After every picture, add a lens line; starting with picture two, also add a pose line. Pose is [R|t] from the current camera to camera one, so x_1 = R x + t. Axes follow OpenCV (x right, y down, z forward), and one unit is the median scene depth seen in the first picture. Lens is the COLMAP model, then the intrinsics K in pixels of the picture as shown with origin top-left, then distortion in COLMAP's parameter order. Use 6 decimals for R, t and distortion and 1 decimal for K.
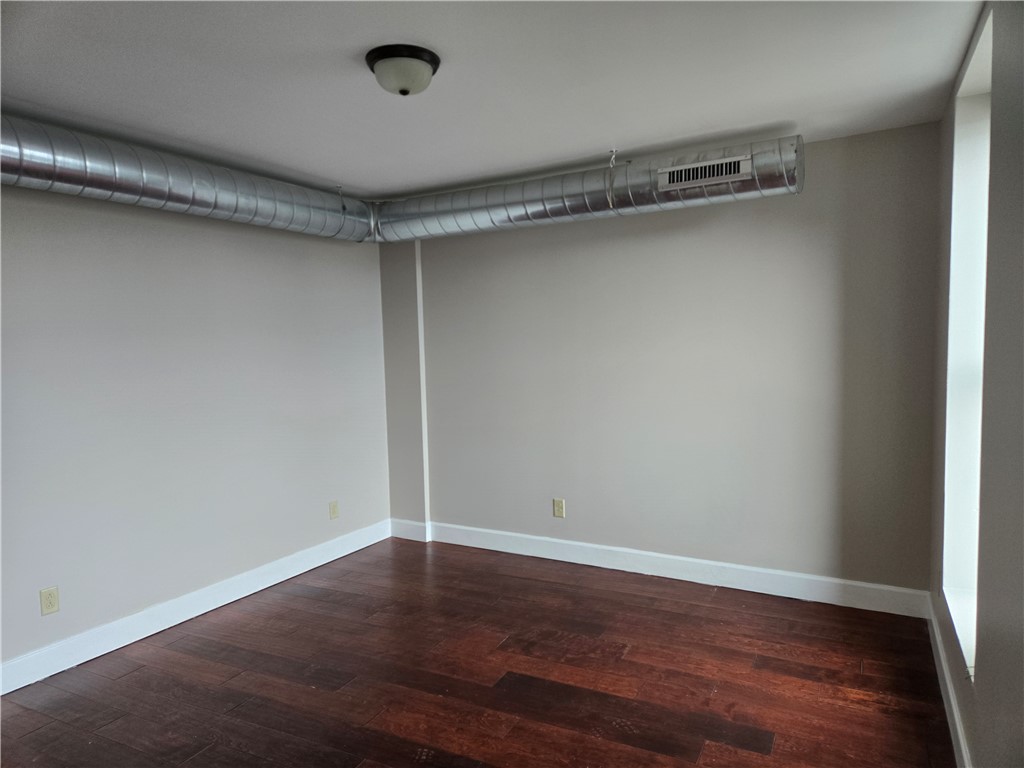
lens RADIAL K [[682.8, 0, 511.0], [0, 682.8, 390.7], [0, 0, 1]] dist [0.098630, -0.094838]
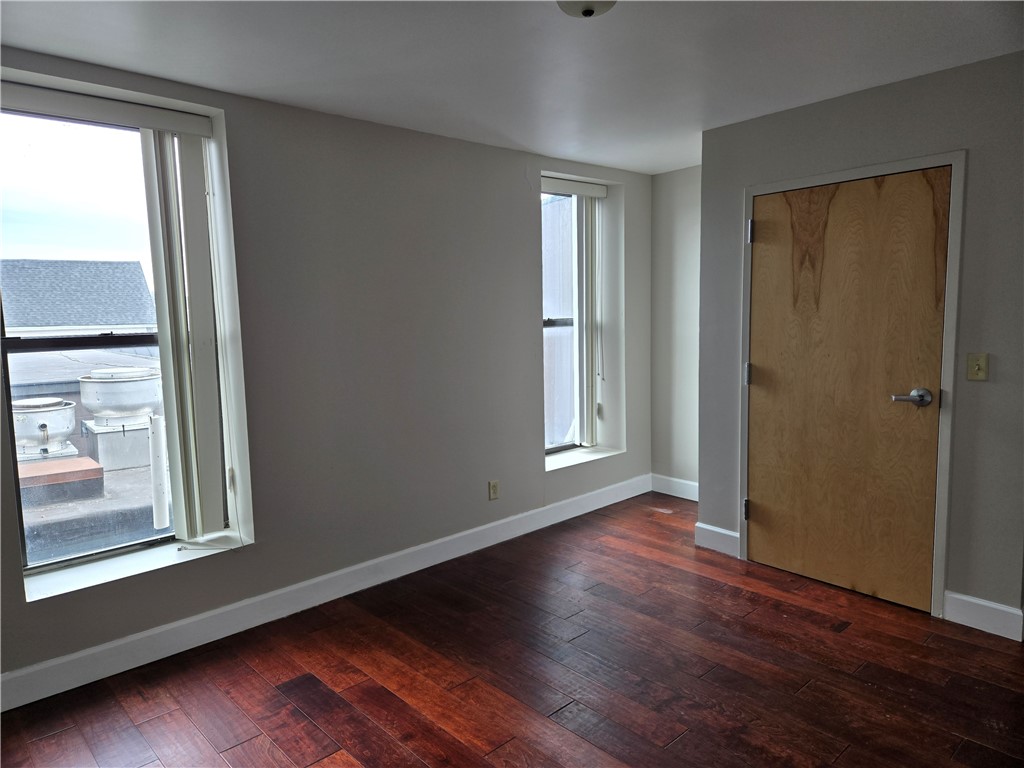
lens RADIAL K [[682.8, 0, 511.0], [0, 682.8, 390.7], [0, 0, 1]] dist [0.098630, -0.094838]
pose [[-0.939882, 0.011870, 0.341292, -0.303861], [0.077202, 0.980908, 0.178490, -0.104950], [-0.332658, 0.194108, -0.922855, 1.646615]]
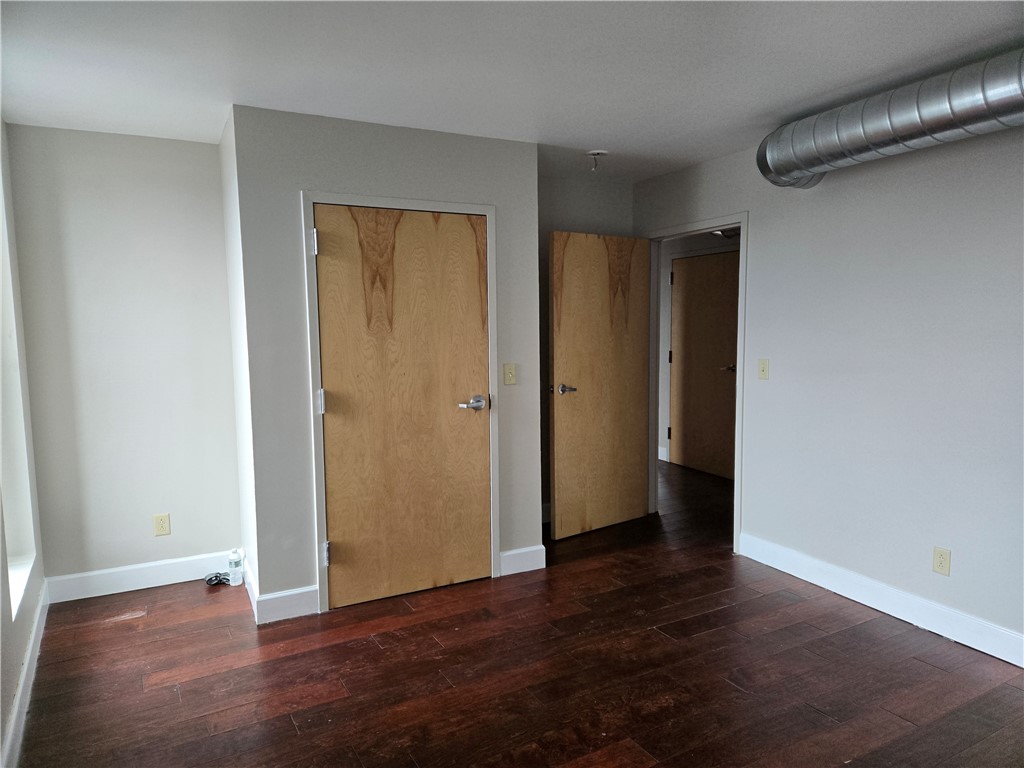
lens RADIAL K [[682.8, 0, 511.0], [0, 682.8, 390.7], [0, 0, 1]] dist [0.098630, -0.094838]
pose [[-0.541514, 0.122900, -0.831660, 0.545312], [-0.039243, 0.984483, 0.171036, -0.096560], [0.839775, 0.125255, -0.528289, 1.140460]]
